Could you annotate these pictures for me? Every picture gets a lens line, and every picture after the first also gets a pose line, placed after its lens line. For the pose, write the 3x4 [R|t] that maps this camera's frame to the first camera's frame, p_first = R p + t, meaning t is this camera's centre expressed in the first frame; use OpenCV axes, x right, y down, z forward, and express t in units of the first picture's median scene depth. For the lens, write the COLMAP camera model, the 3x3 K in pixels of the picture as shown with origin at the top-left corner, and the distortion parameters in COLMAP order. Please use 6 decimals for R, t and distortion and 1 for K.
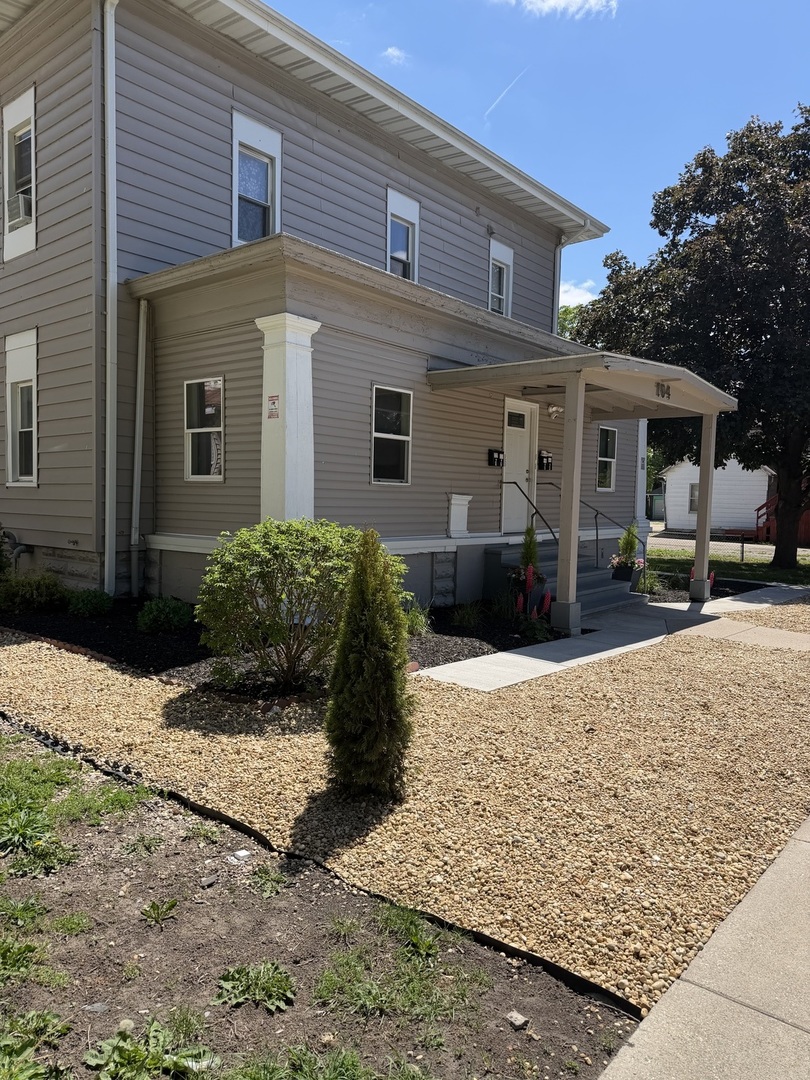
lens RADIAL K [[752.1, 0, 408.2], [0, 752.1, 534.1], [0, 0, 1]] dist [0.096549, -0.141184]
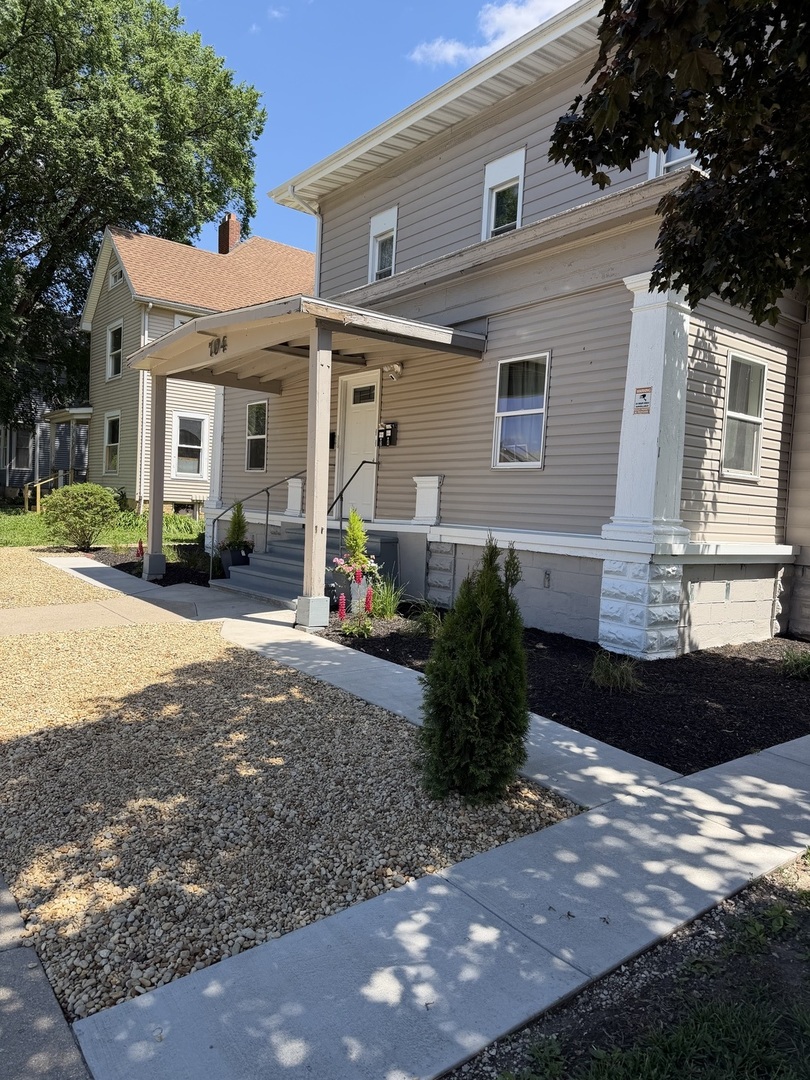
lens RADIAL K [[752.2, 0, 399.4], [0, 752.2, 539.6], [0, 0, 1]] dist [0.077189, -0.108675]
pose [[-0.221619, 0.019881, -0.974931, 1.771417], [-0.096405, 0.994447, 0.042194, -0.035810], [0.970356, 0.103339, -0.218472, 2.183262]]
